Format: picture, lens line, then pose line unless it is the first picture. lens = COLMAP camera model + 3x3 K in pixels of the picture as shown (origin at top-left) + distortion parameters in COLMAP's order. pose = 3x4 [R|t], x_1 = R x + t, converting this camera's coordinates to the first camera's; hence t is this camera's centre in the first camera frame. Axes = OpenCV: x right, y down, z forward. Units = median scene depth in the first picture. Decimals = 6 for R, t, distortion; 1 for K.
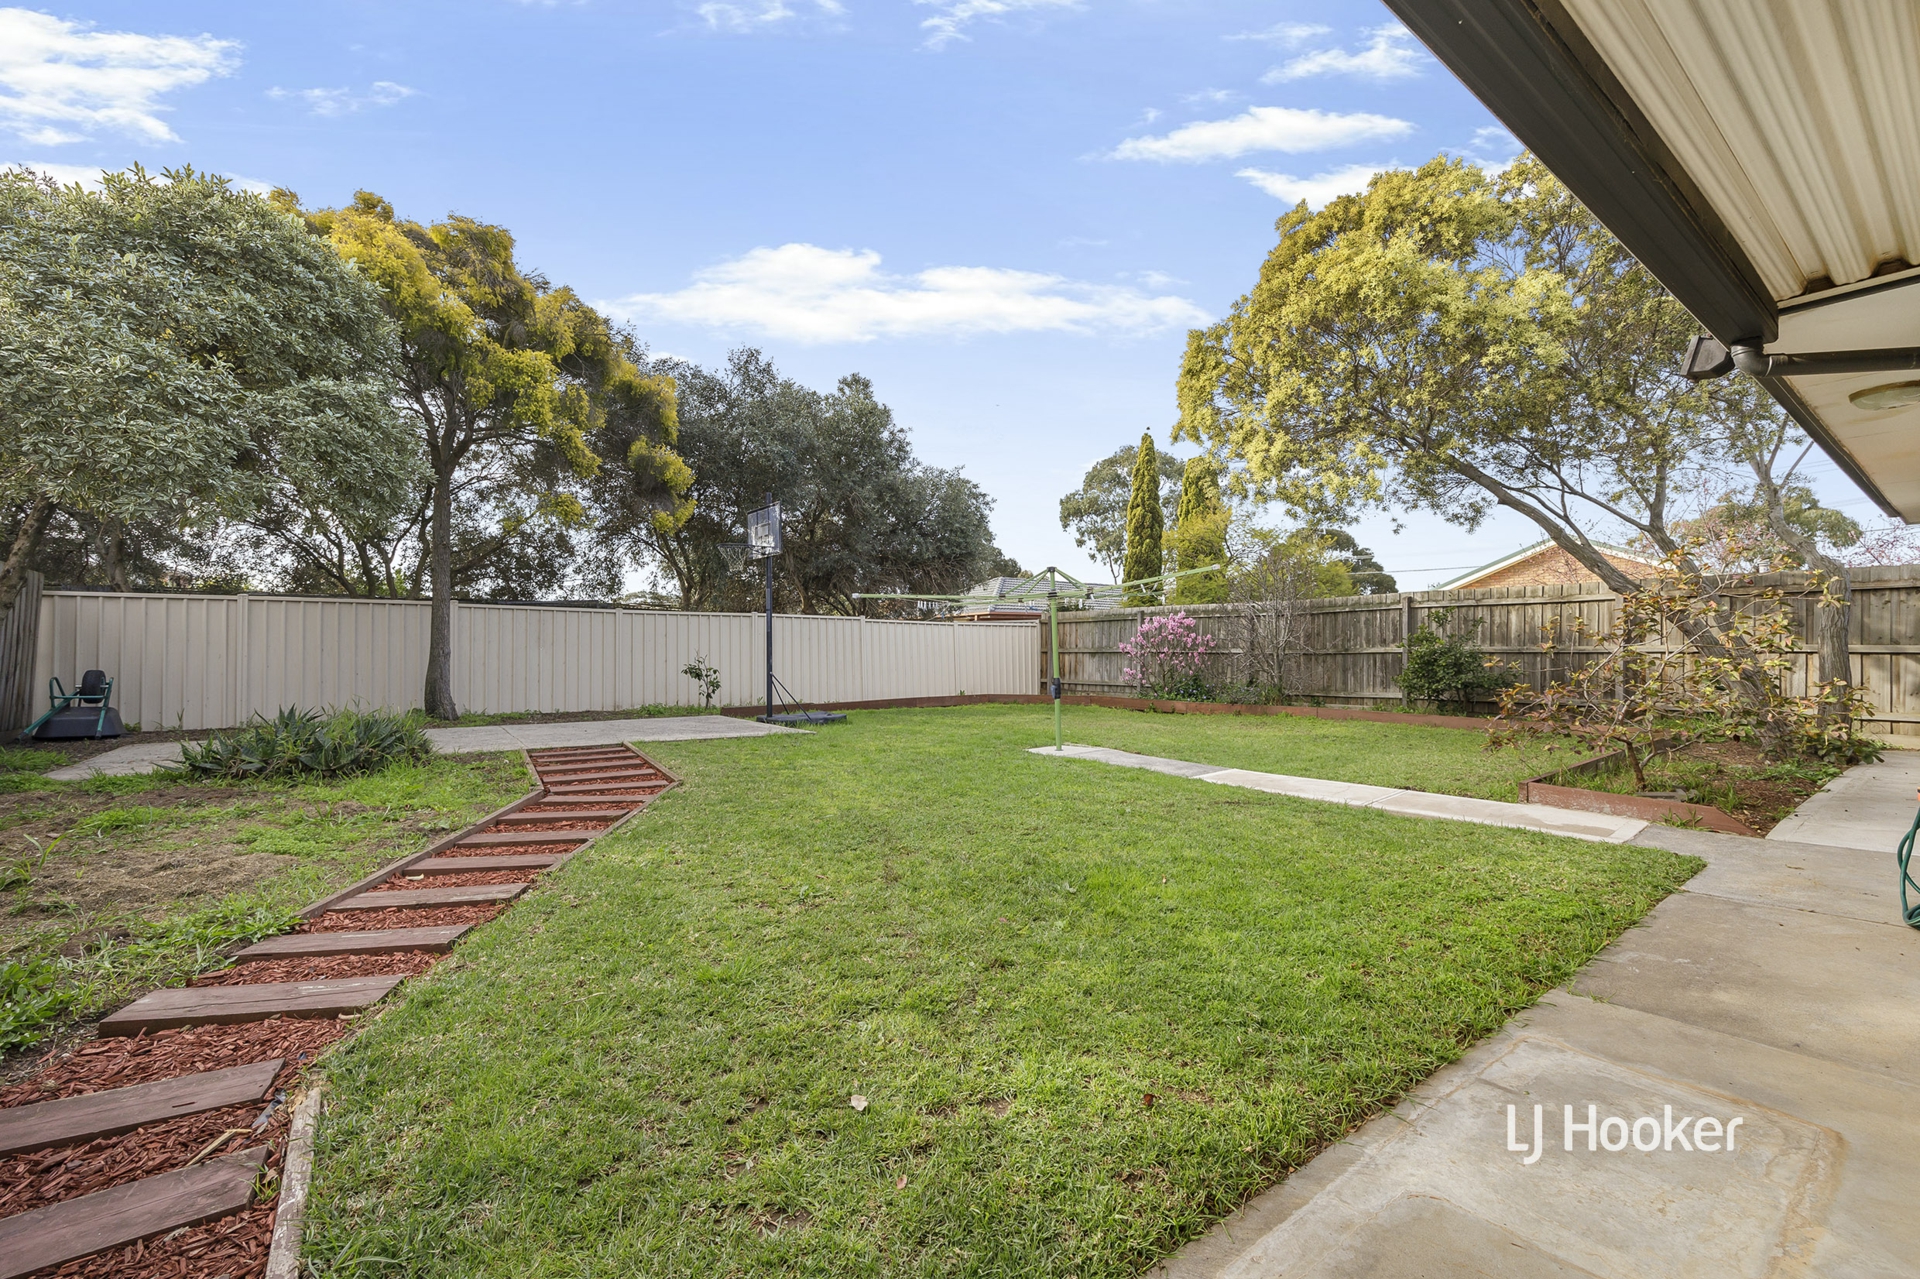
lens RADIAL K [[732.1, 0, 958.9], [0, 732.1, 635.6], [0, 0, 1]] dist [-0.000798, -0.000269]
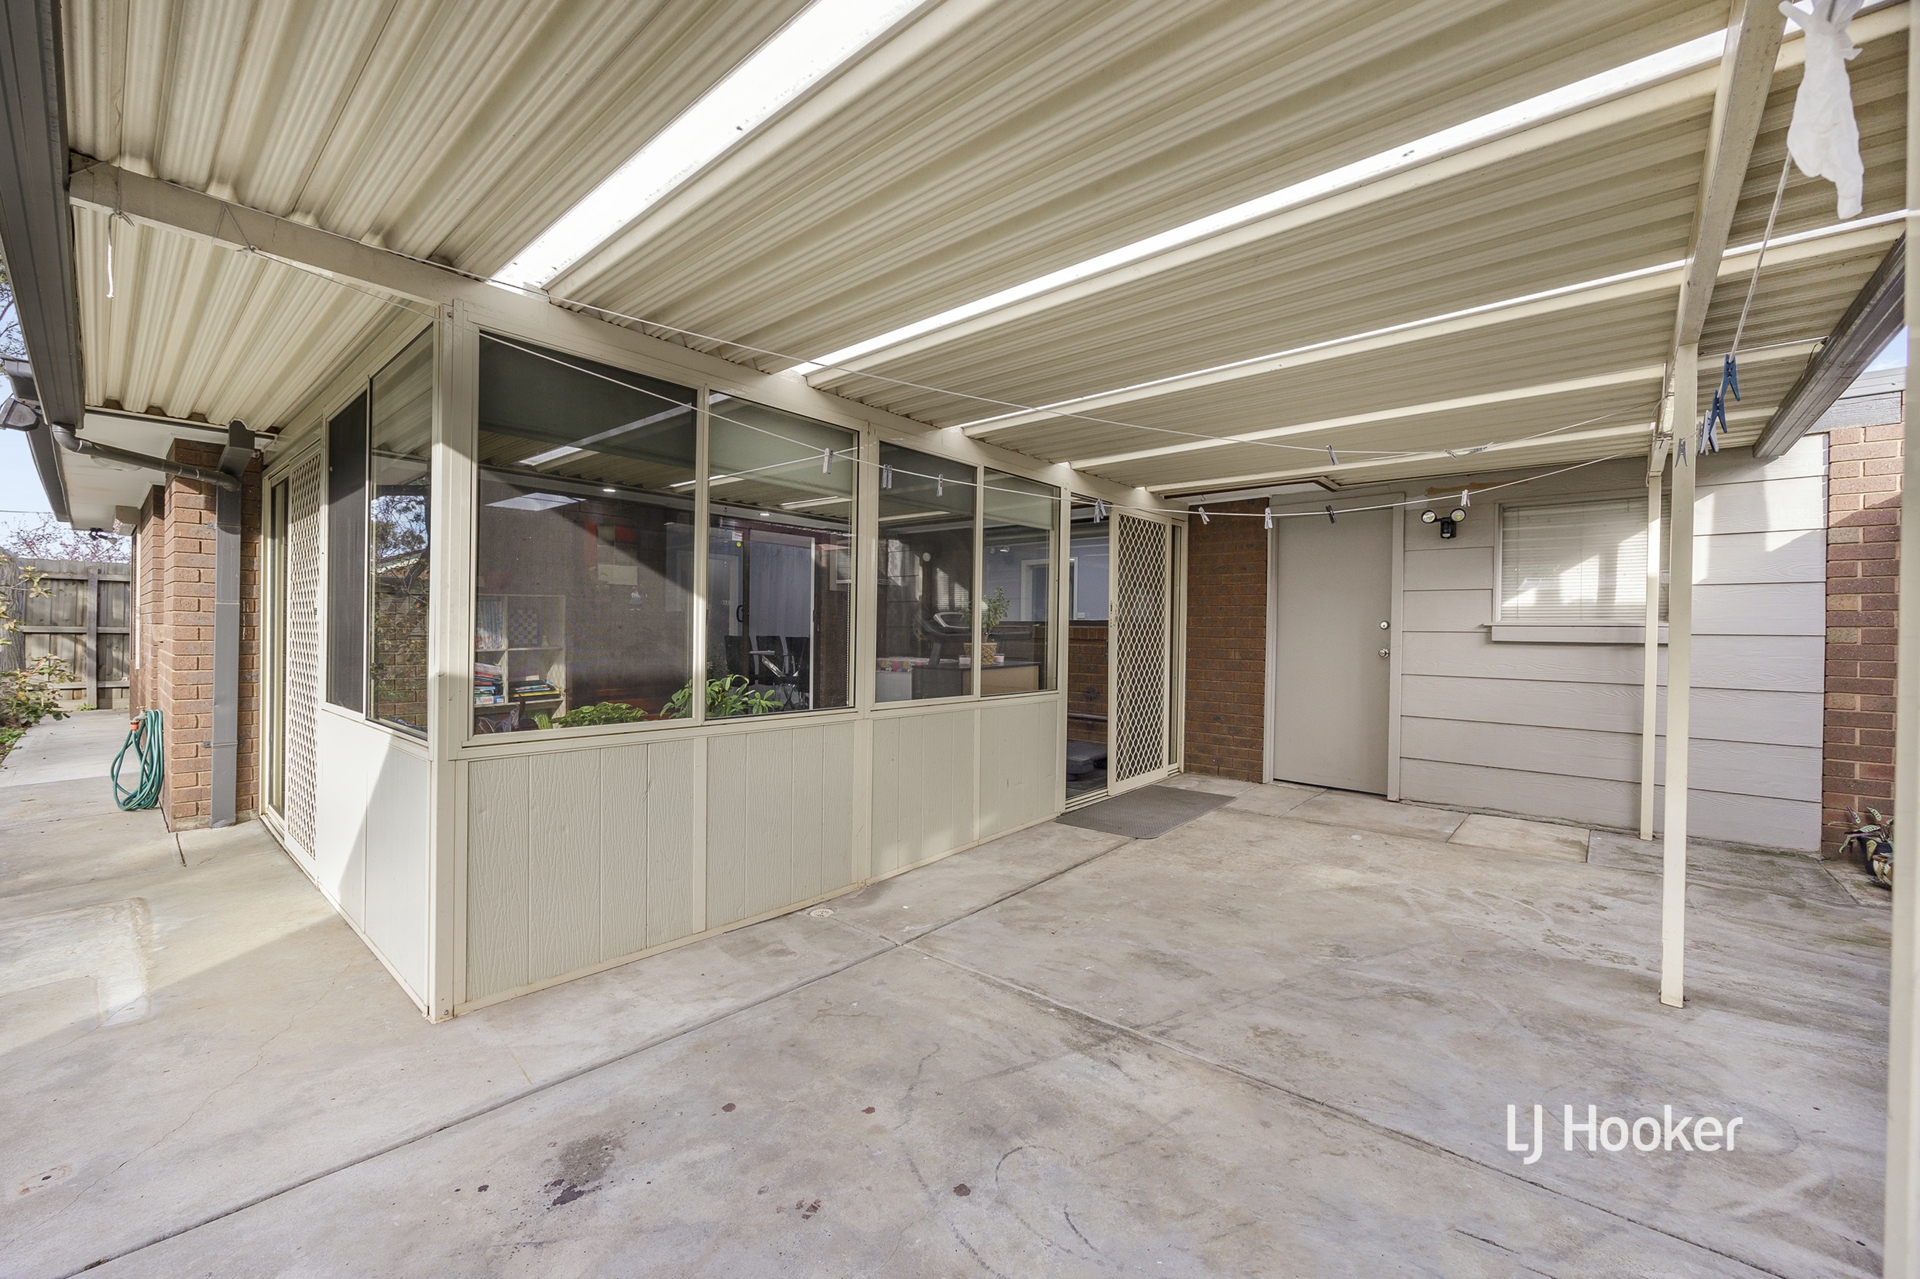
lens RADIAL K [[732.1, 0, 958.9], [0, 732.1, 635.6], [0, 0, 1]] dist [-0.000798, -0.000269]
pose [[-0.266873, 0.014229, 0.963627, -0.688287], [-0.052826, 0.998172, -0.029369, -0.038483], [-0.962283, -0.058742, -0.265633, -0.294303]]
